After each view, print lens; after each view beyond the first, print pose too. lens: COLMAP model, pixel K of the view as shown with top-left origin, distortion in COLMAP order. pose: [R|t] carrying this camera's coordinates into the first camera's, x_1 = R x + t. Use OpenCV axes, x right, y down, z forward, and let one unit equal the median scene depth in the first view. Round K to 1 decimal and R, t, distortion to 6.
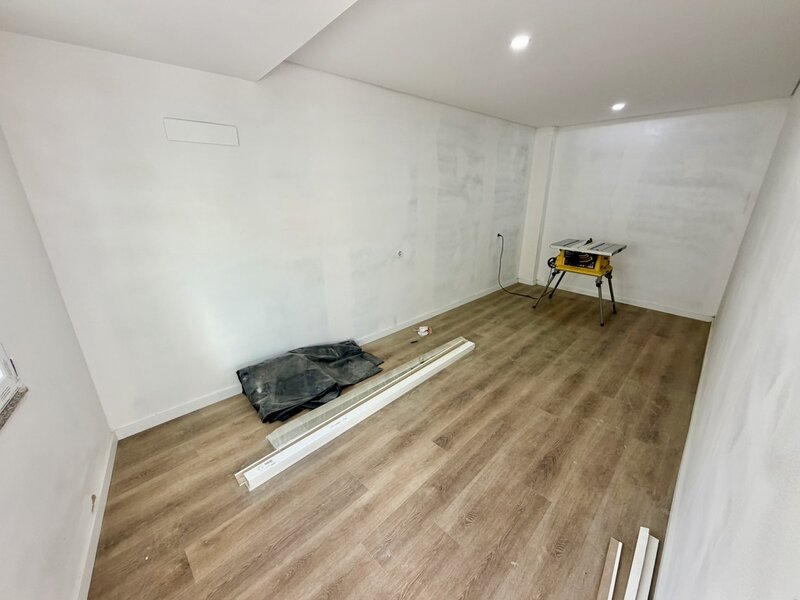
lens RADIAL K [[322.4, 0, 400.6], [0, 322.4, 297.0], [0, 0, 1]] dist [-0.002089, -0.000006]
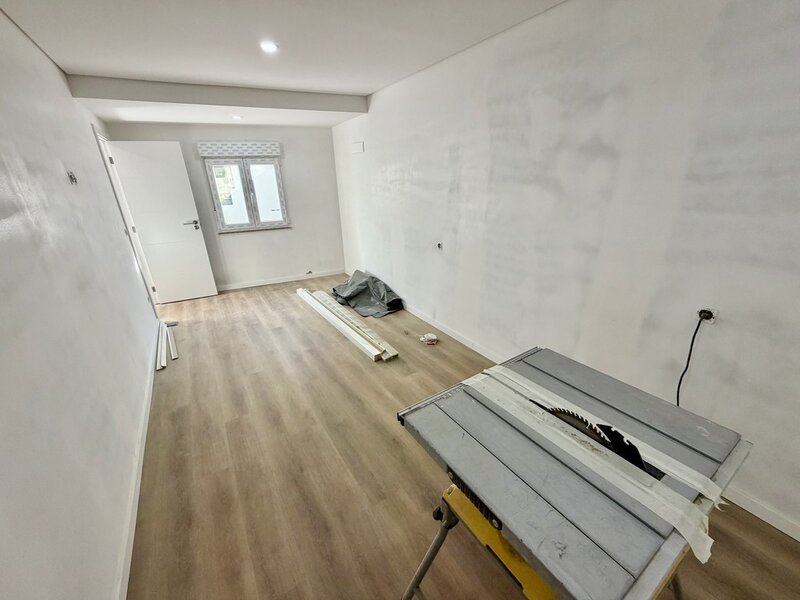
lens RADIAL K [[322.4, 0, 400.7], [0, 322.4, 302.6], [0, 0, 1]] dist [-0.002089, -0.000006]
pose [[-0.210063, 0.371965, -0.904166, 1.161324], [-0.281583, 0.862596, 0.420284, -0.448901], [0.936261, 0.342884, -0.076461, 1.320234]]
